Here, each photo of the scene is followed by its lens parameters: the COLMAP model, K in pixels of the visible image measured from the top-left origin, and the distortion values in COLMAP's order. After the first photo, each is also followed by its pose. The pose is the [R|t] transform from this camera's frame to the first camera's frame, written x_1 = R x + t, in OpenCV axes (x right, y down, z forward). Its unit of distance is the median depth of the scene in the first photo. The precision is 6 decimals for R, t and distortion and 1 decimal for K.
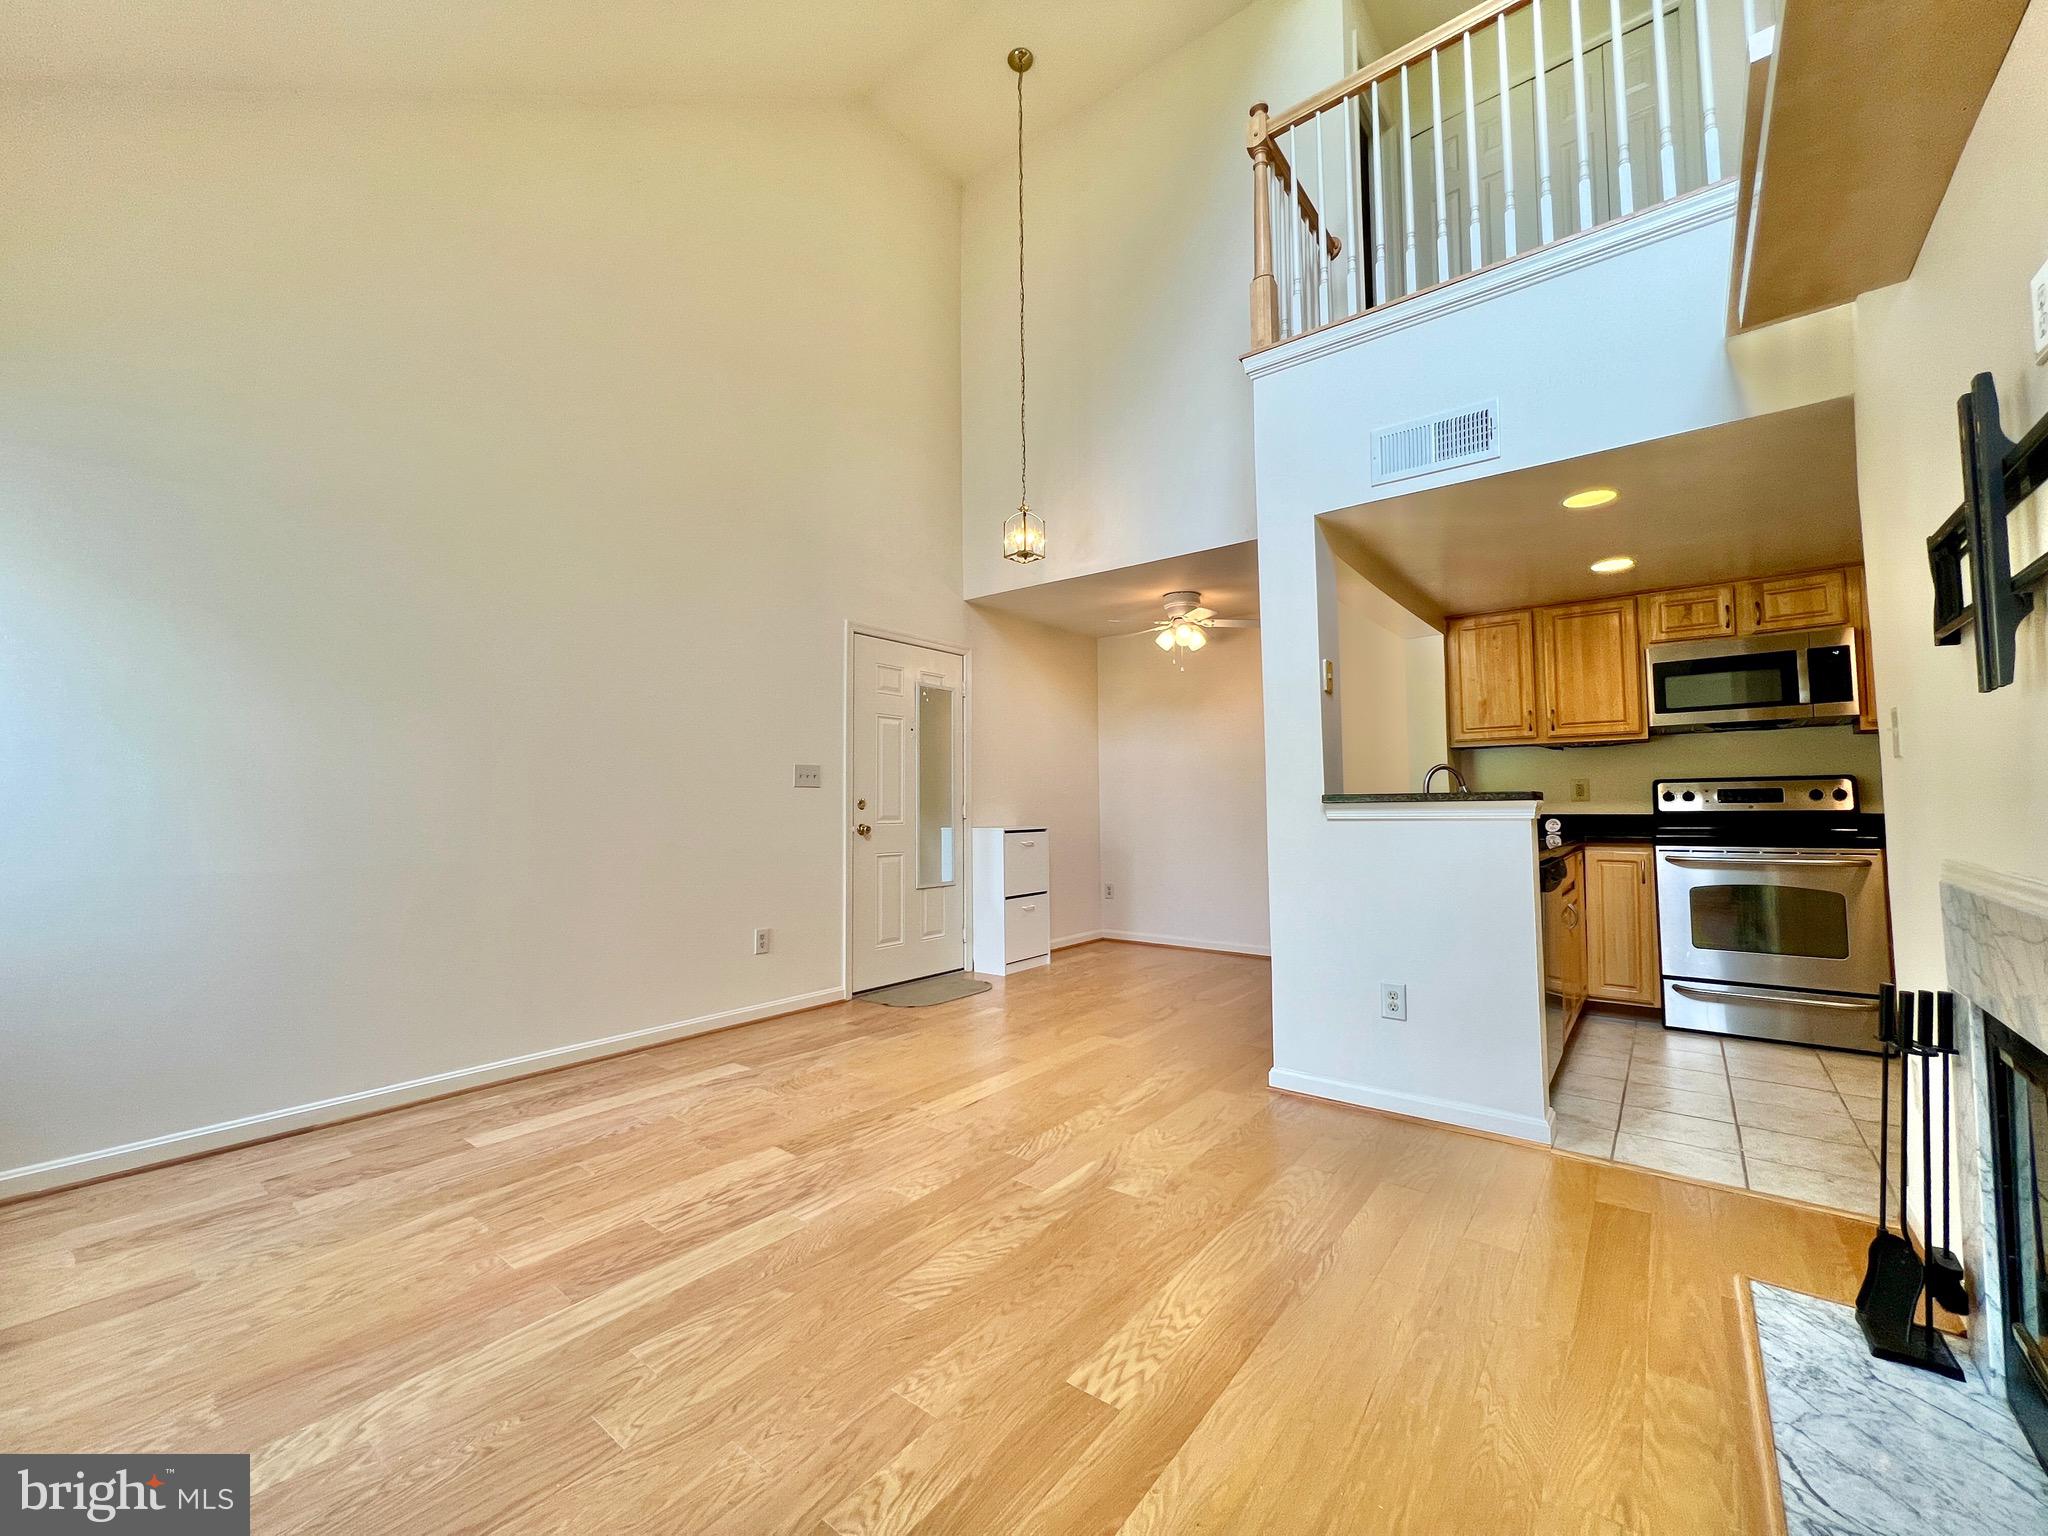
lens RADIAL K [[821.1, 0, 1018.3], [0, 821.1, 765.2], [0, 0, 1]] dist [-0.006042, 0.001041]
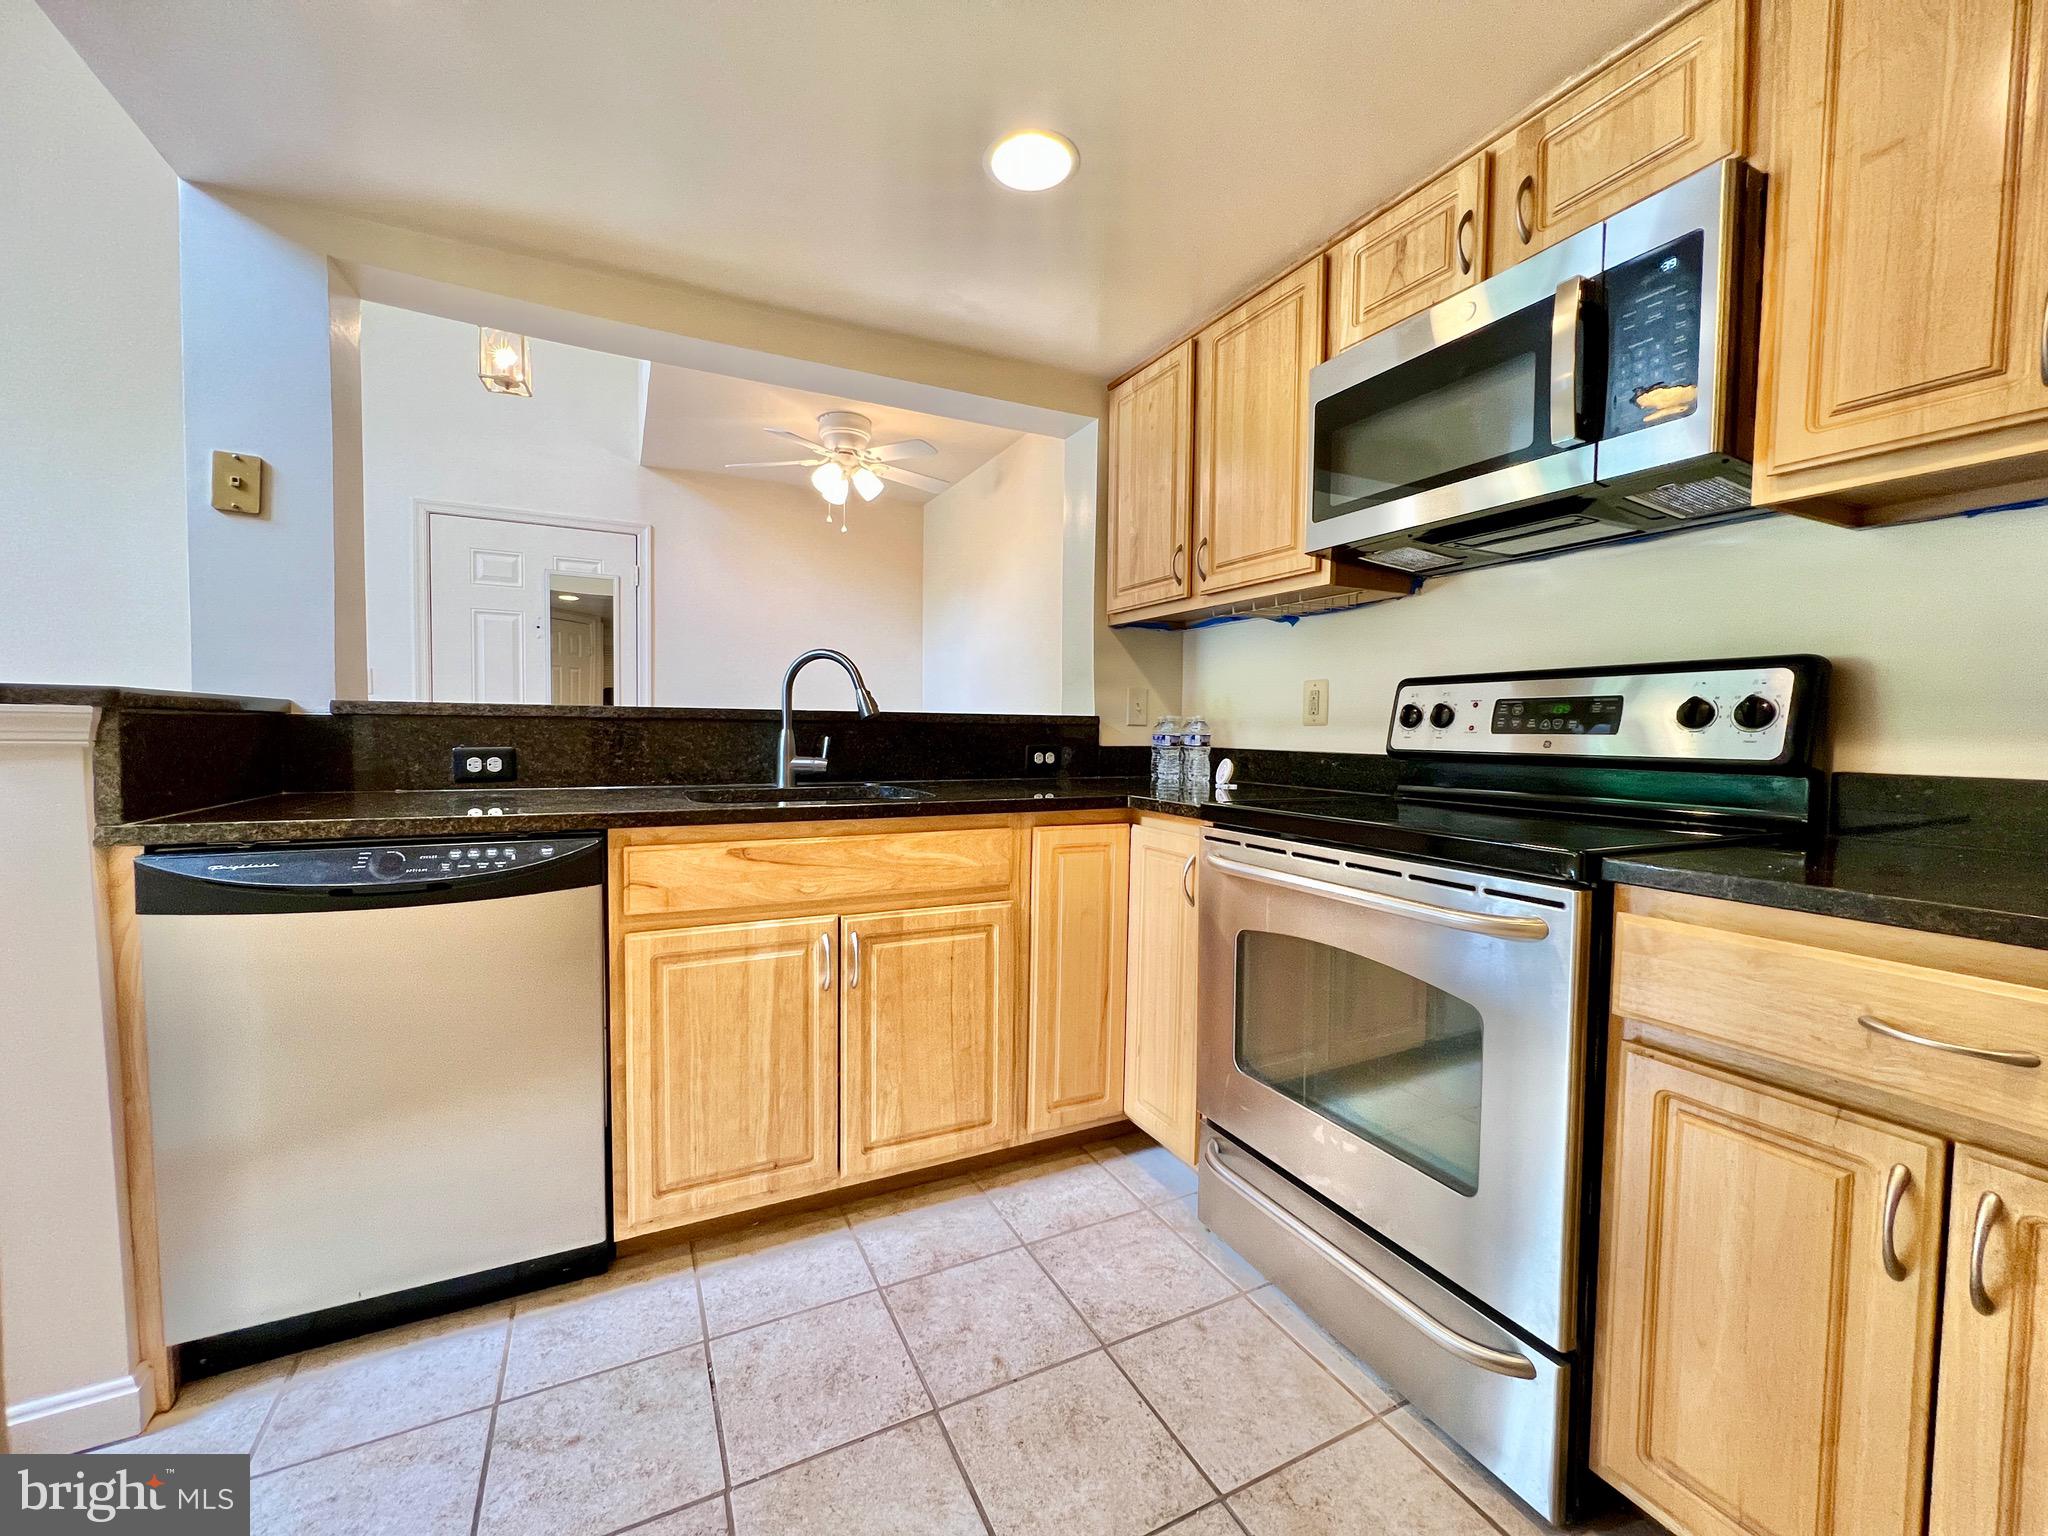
lens RADIAL K [[821.1, 0, 1021.3], [0, 821.1, 767.0], [0, 0, 1]] dist [-0.006042, 0.001041]
pose [[0.907881, 0.037959, -0.417507, 0.872932], [0.002984, 0.995282, 0.096976, 0.024012], [0.419218, -0.089288, 0.903484, 0.565147]]
